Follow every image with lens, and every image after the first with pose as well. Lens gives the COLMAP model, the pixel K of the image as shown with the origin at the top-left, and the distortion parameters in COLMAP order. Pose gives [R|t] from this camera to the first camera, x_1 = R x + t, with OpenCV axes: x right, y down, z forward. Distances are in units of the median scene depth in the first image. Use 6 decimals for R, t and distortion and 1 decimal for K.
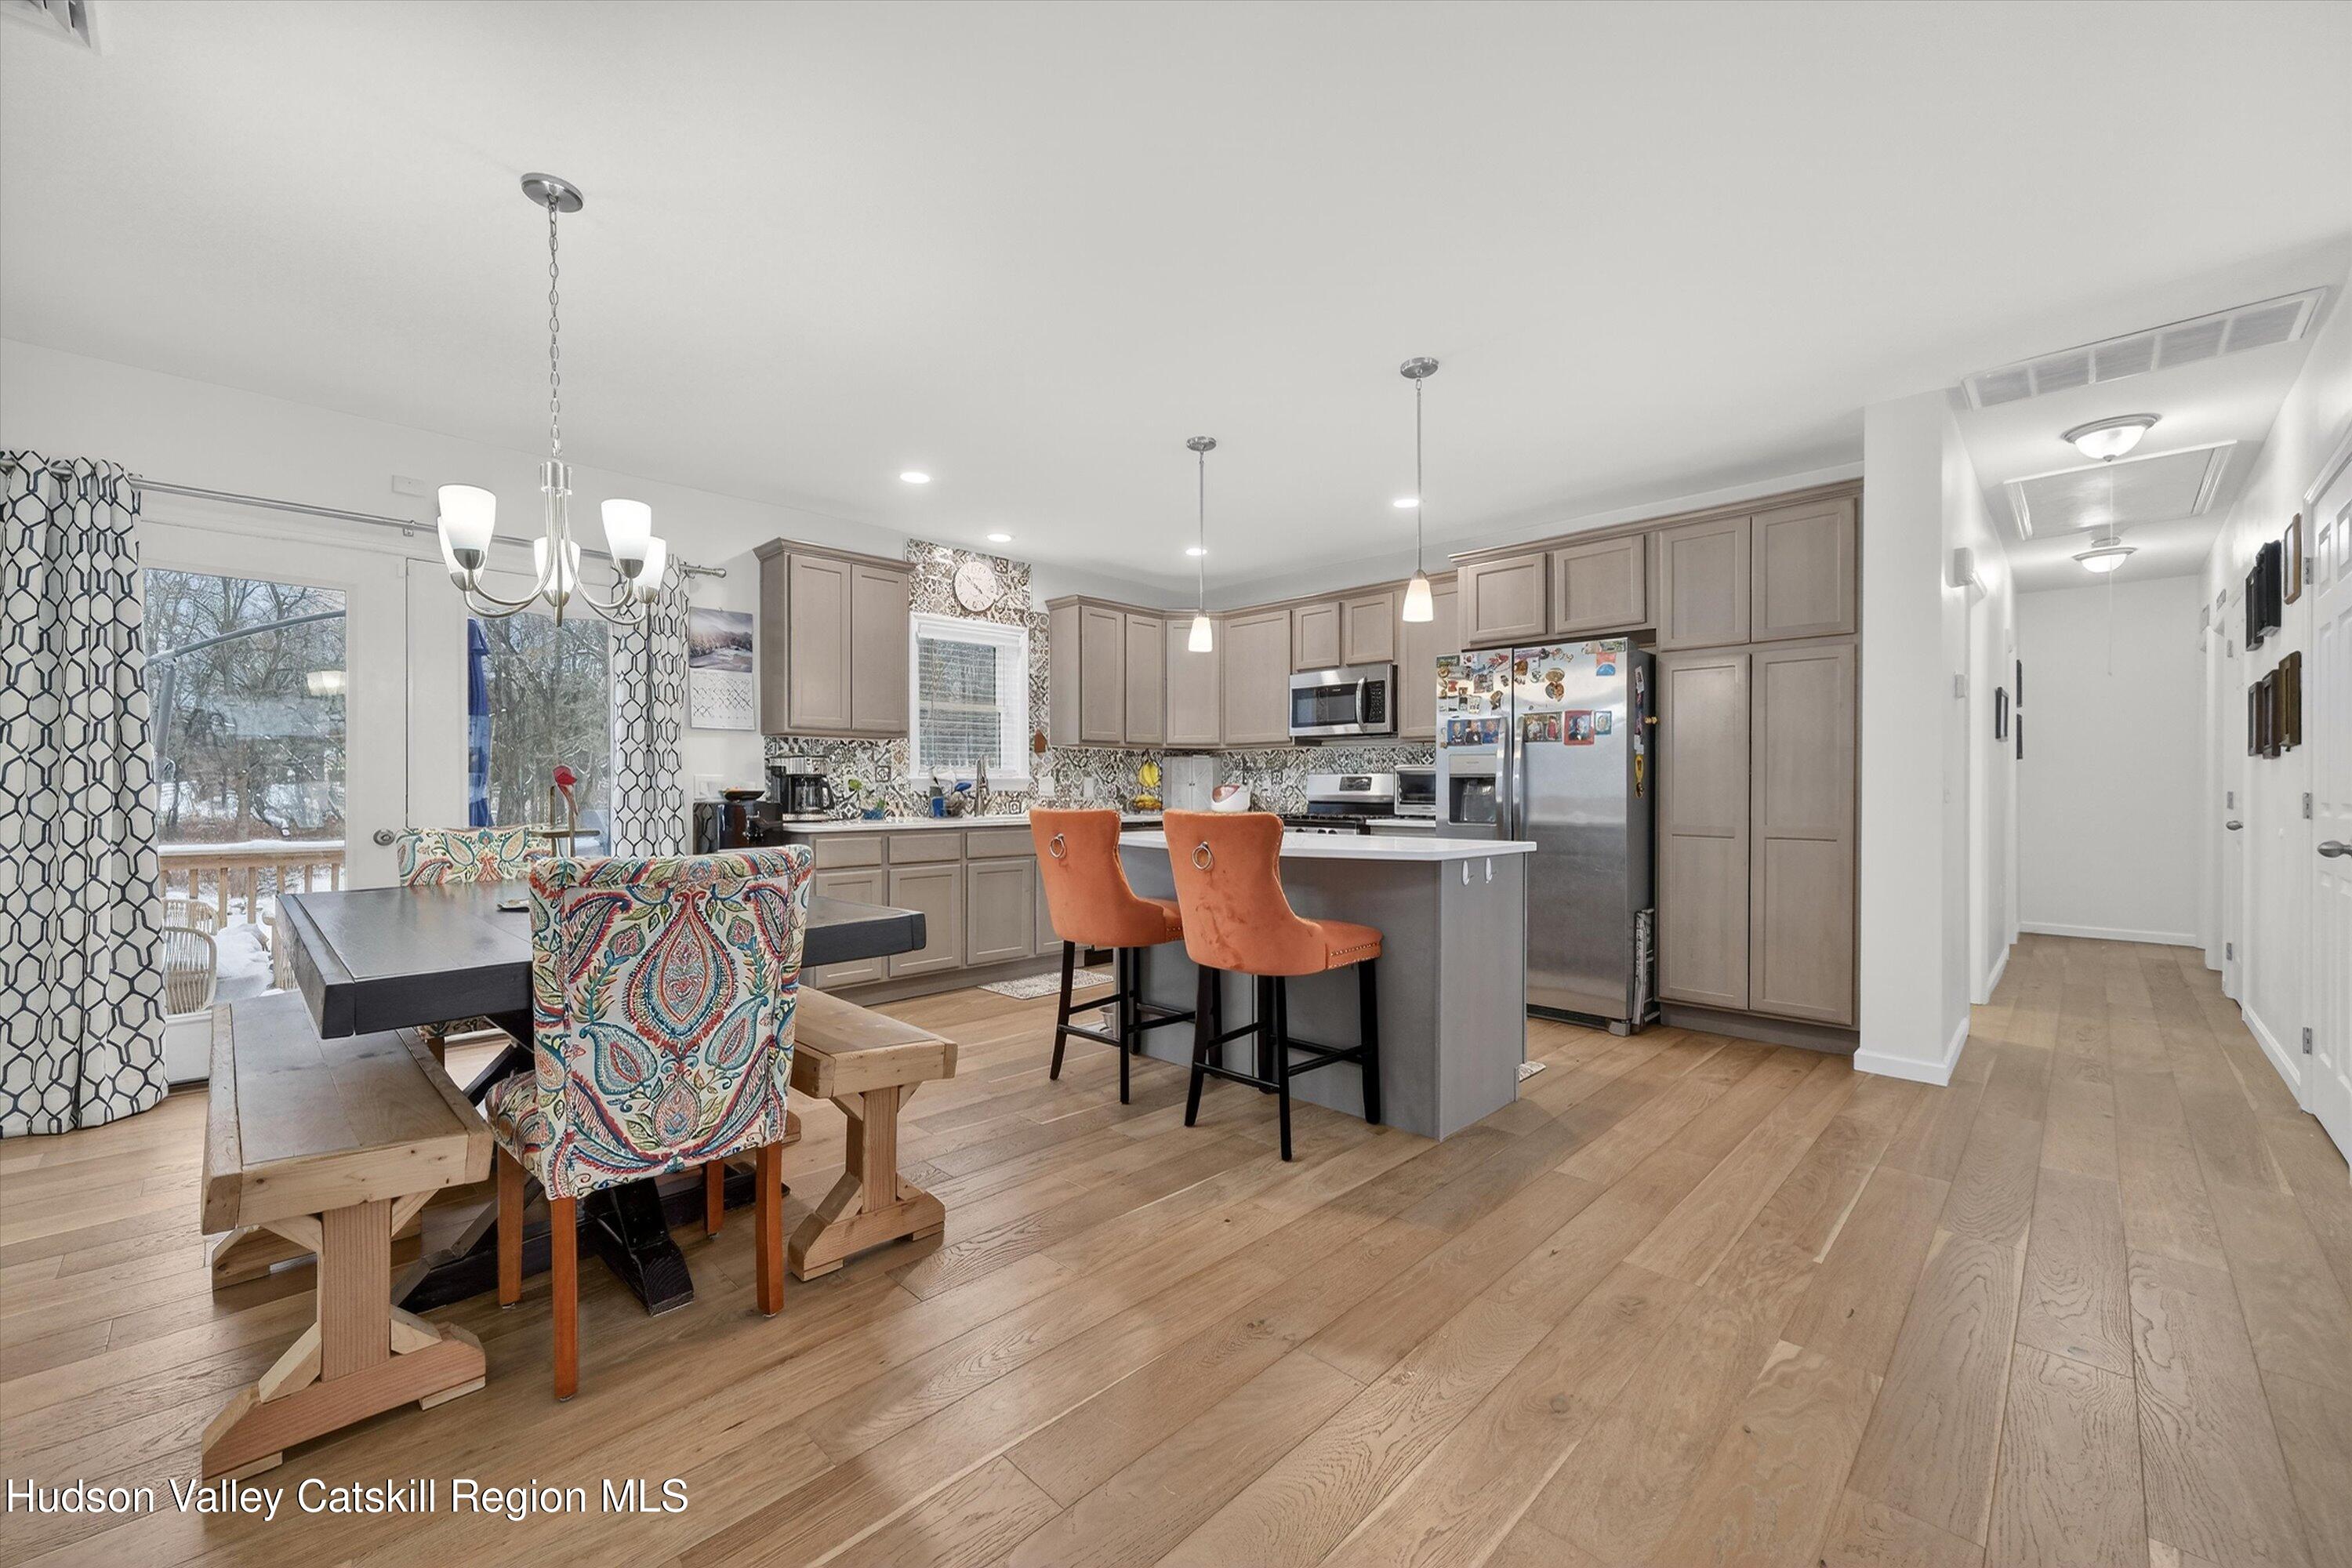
lens RADIAL K [[941.0, 0, 1168.5], [0, 941.0, 784.0], [0, 0, 1]] dist [0.004443, -0.000029]
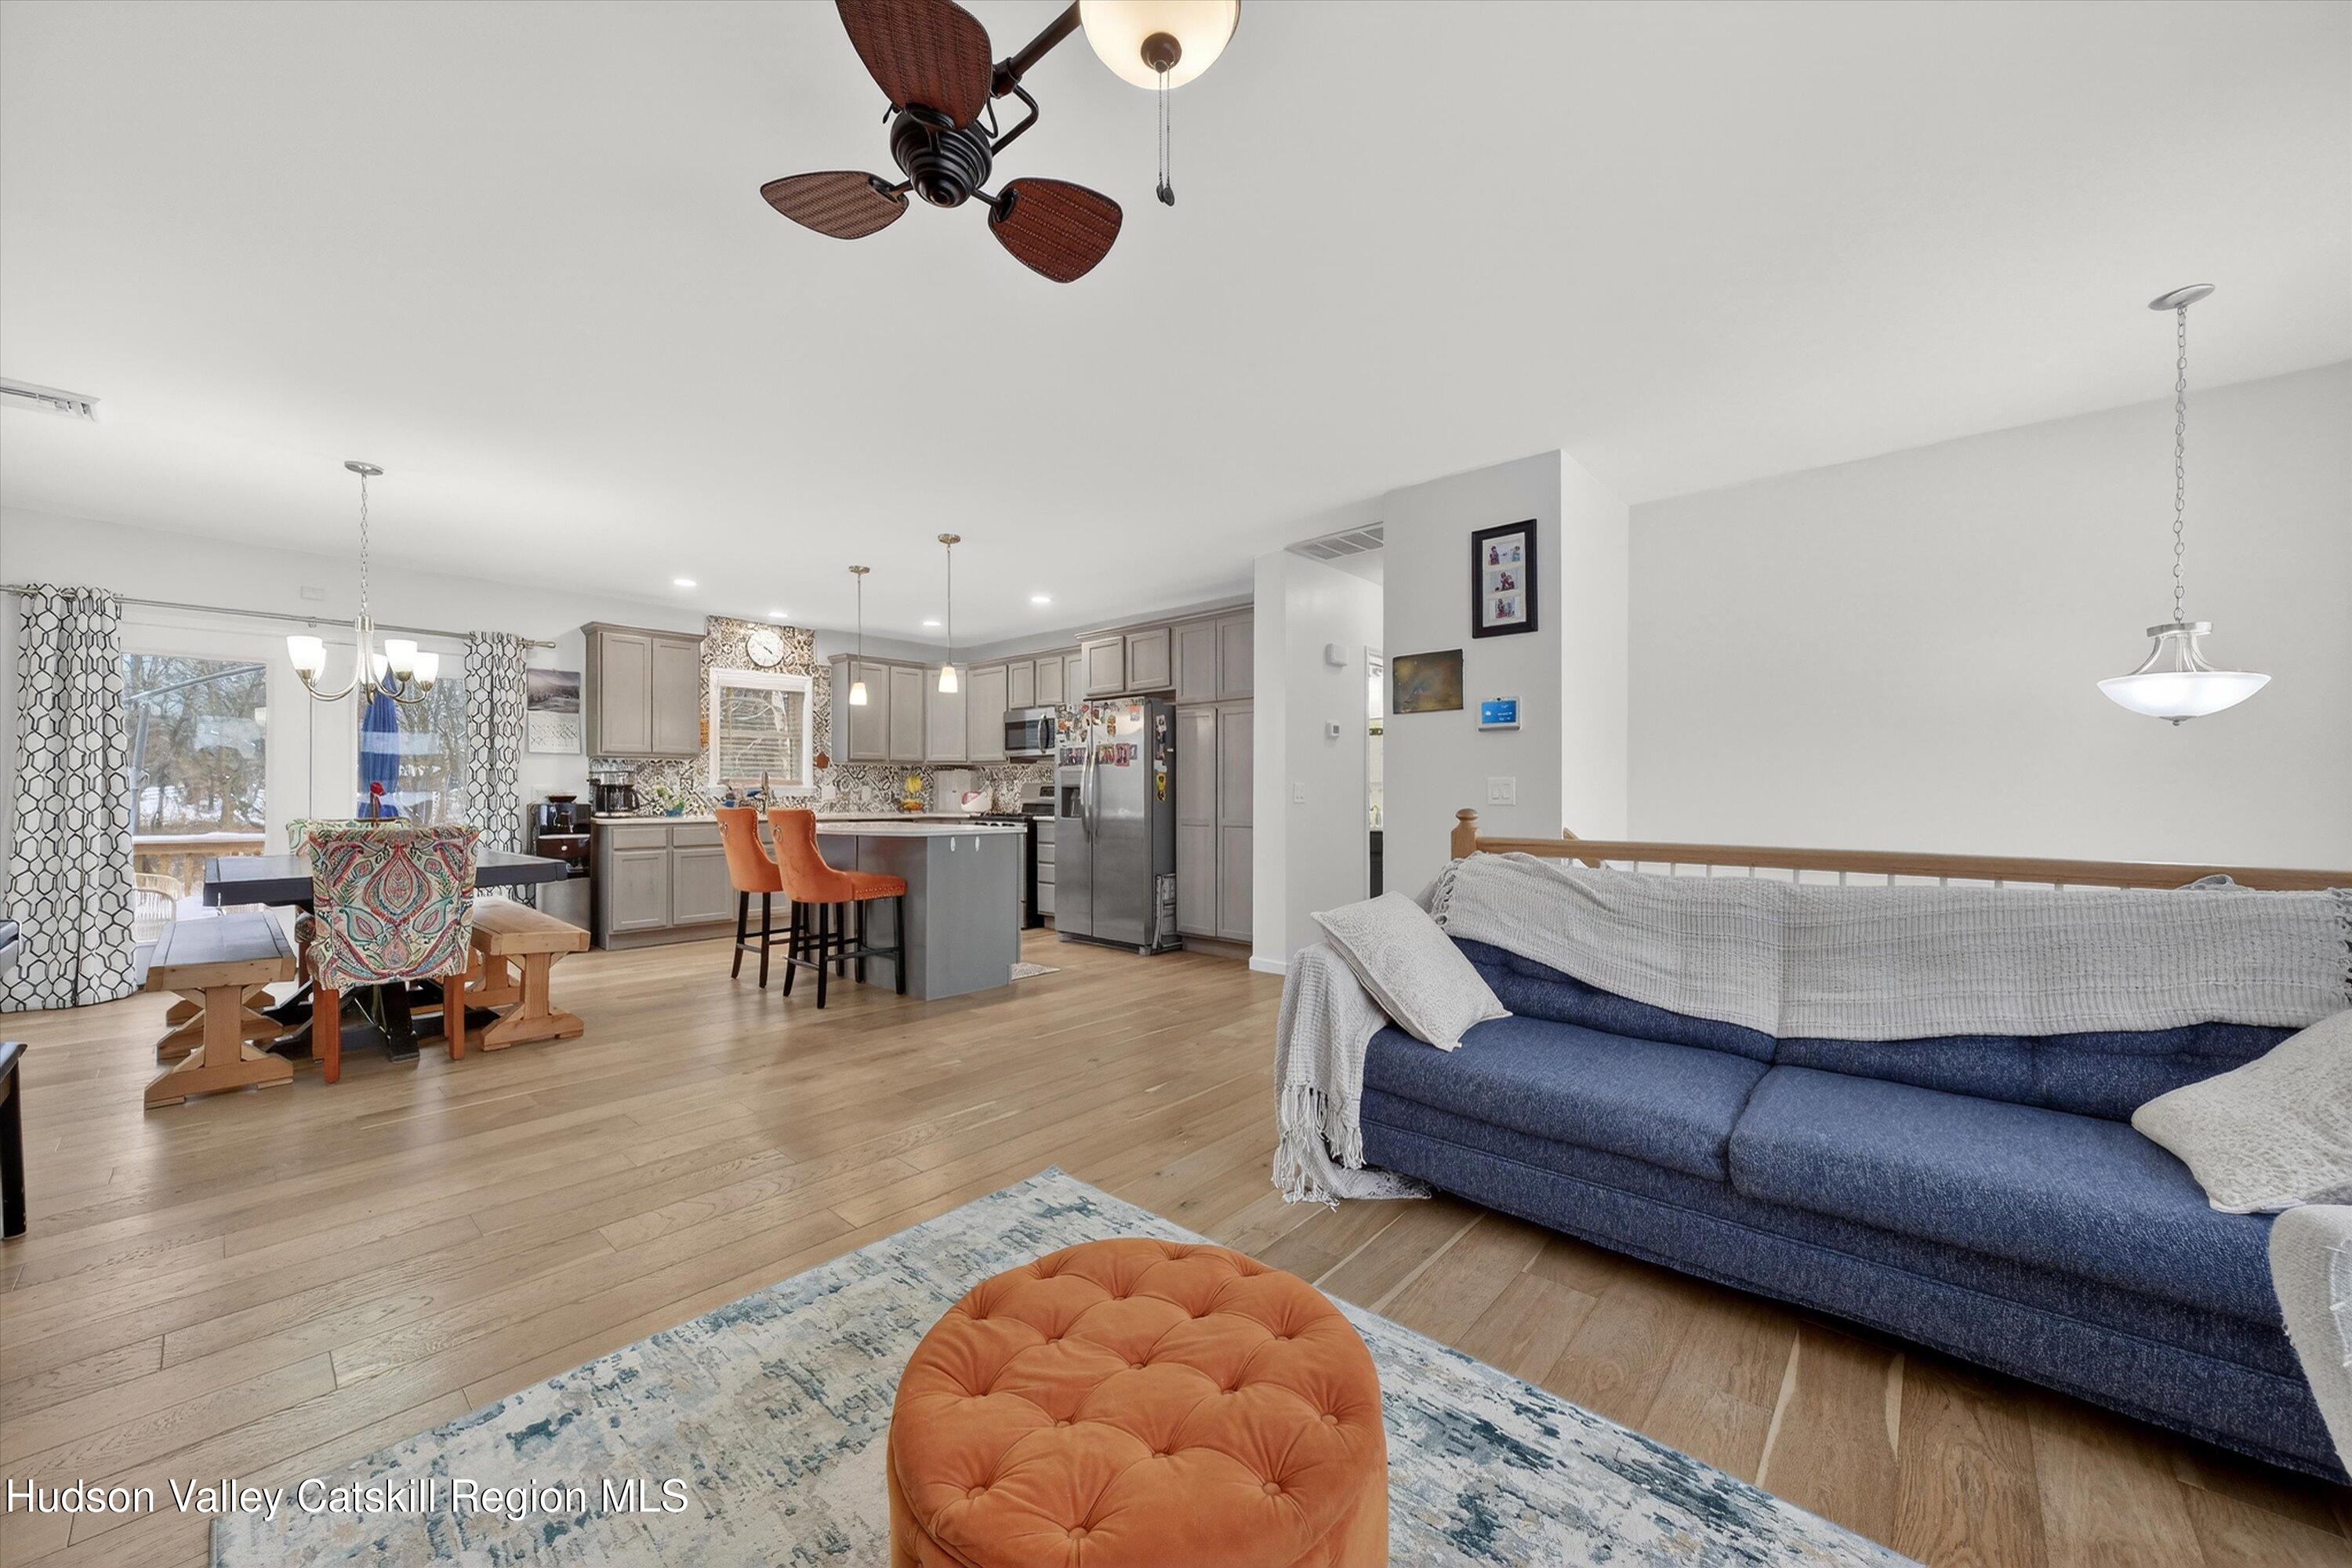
lens RADIAL K [[869.9, 0, 1172.3], [0, 869.9, 783.4], [0, 0, 1]] dist [0.009209, 0.000588]
pose [[0.999045, 0.000759, 0.043689, 0.454908], [-0.000476, 0.999979, -0.006490, -0.004083], [-0.043693, 0.006463, 0.999024, -0.413220]]
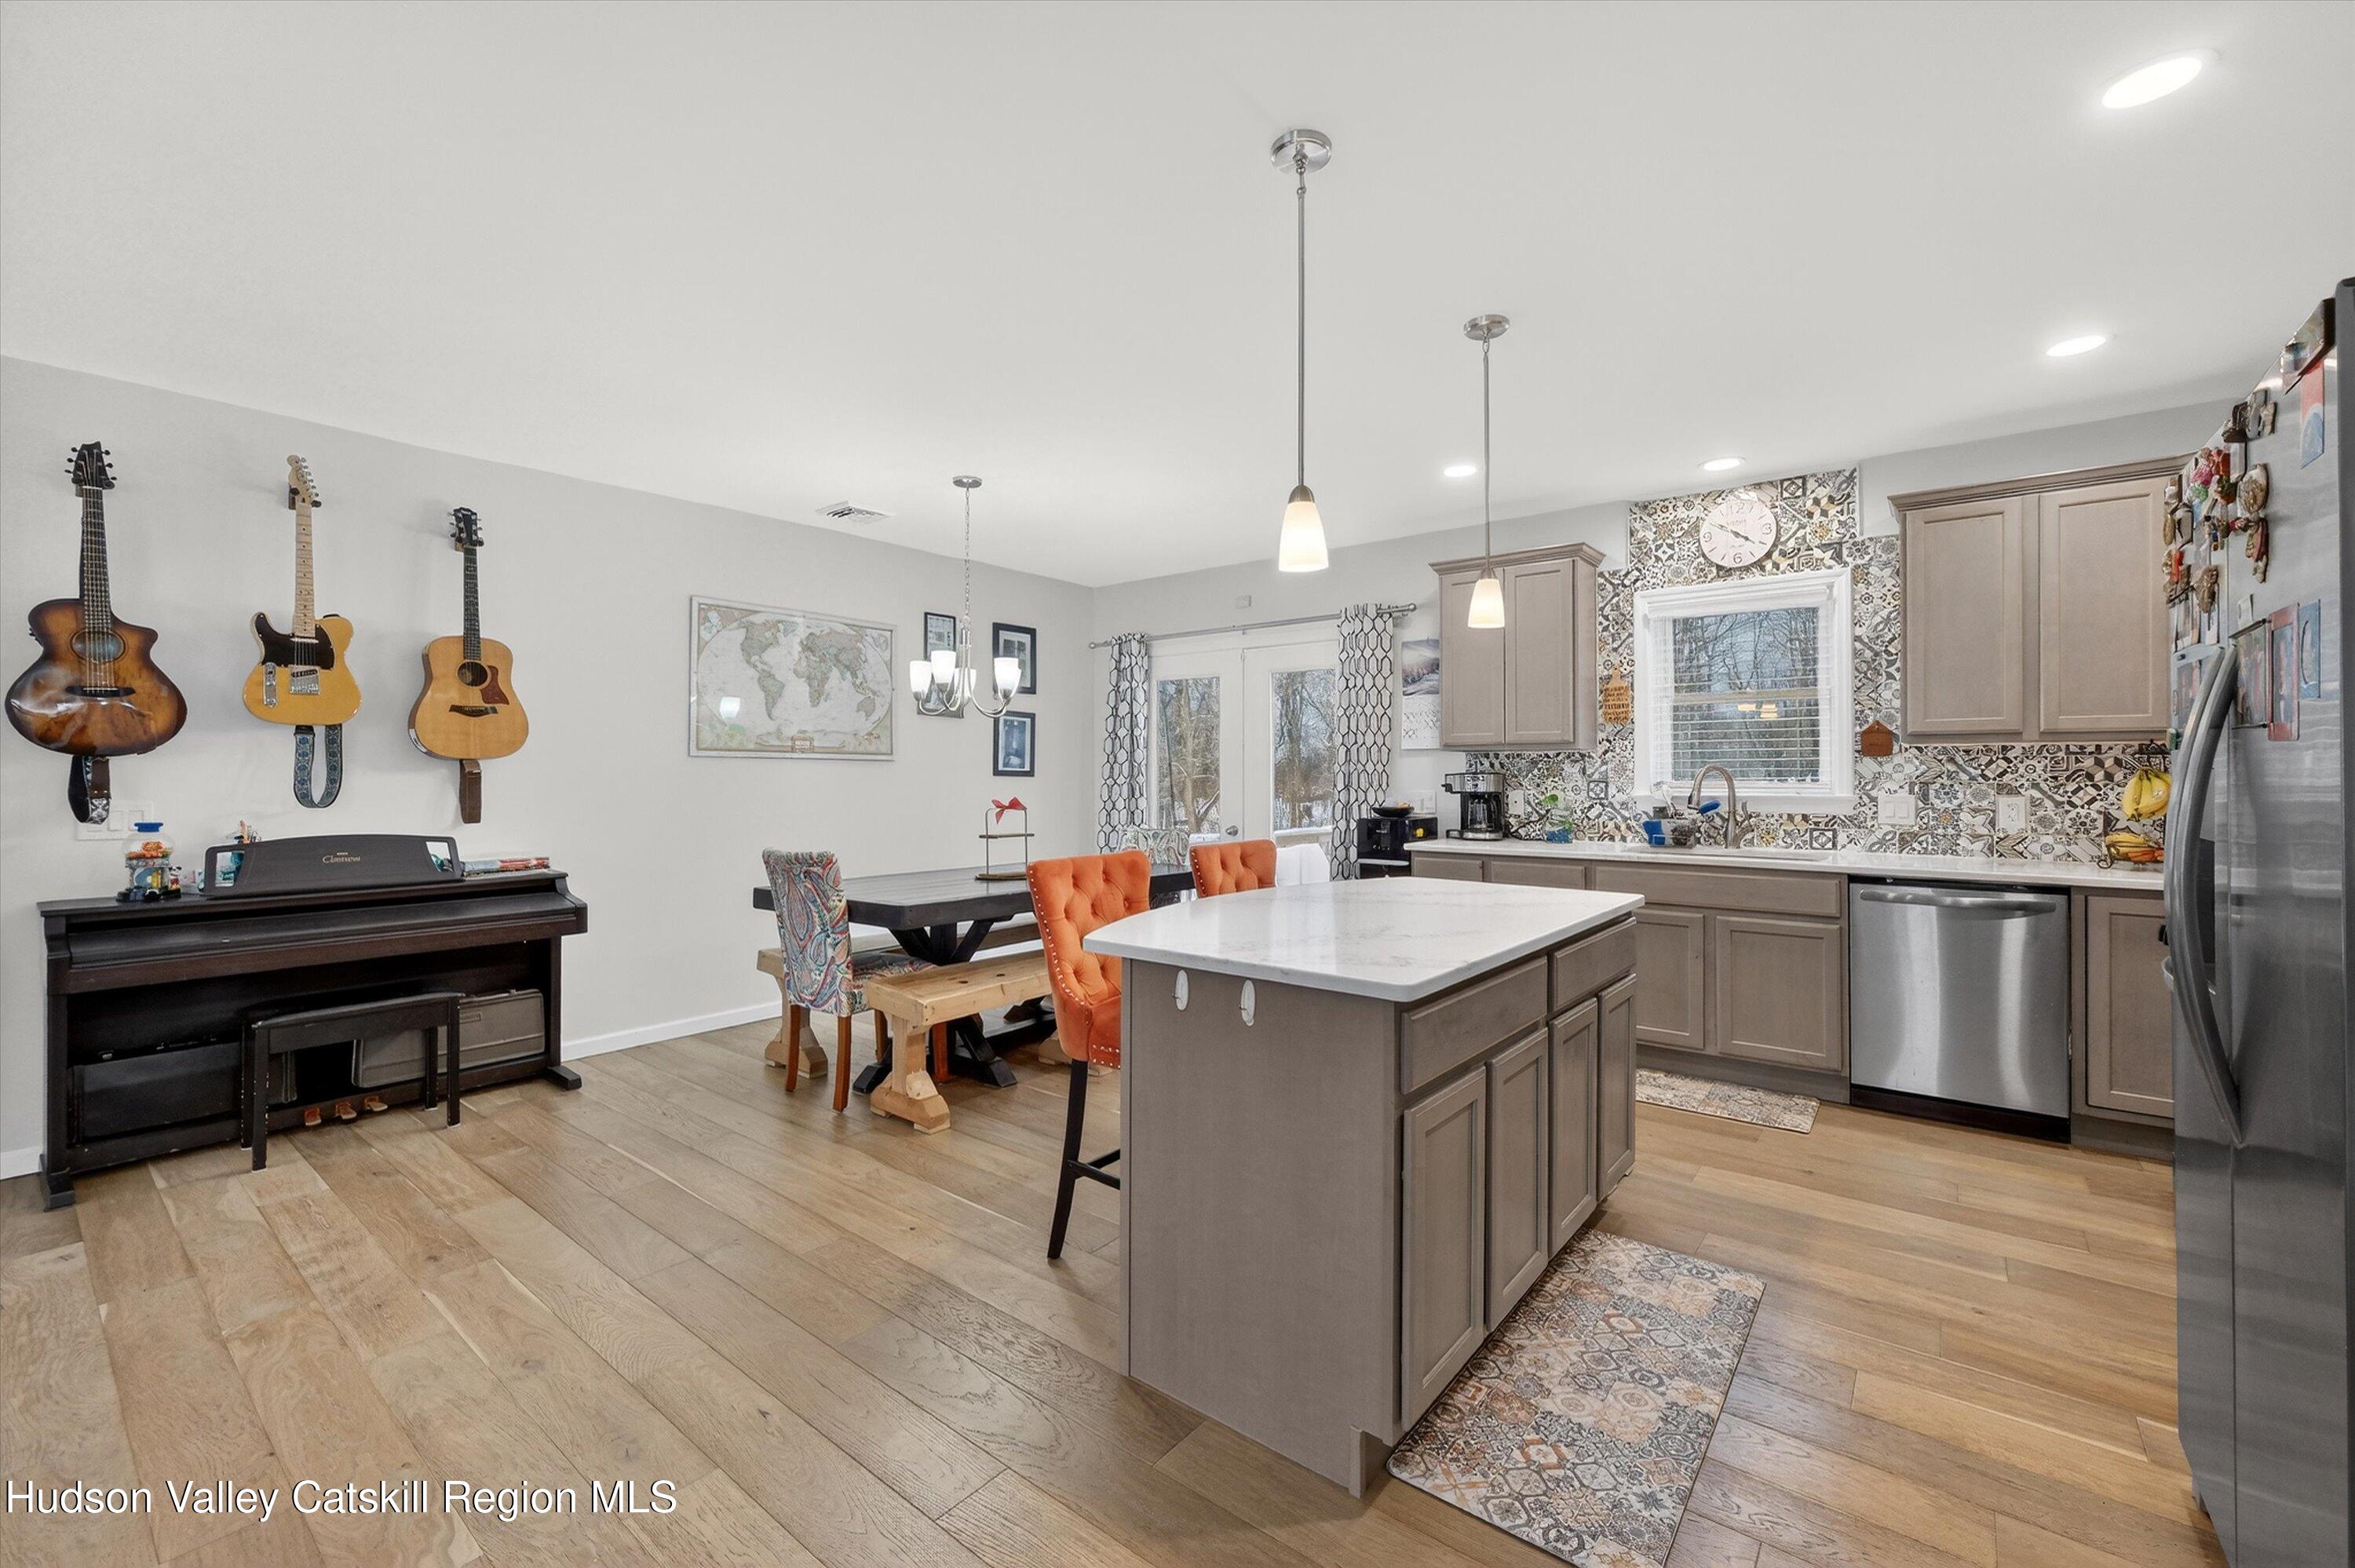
lens RADIAL K [[964.7, 0, 1171.1], [0, 964.7, 773.2], [0, 0, 1]] dist [0.000851, 0.000320]
pose [[0.101100, -0.000221, -0.994876, 0.669694], [0.006733, 0.999977, 0.000462, -0.036442], [0.994854, -0.006745, 0.101099, 0.657370]]
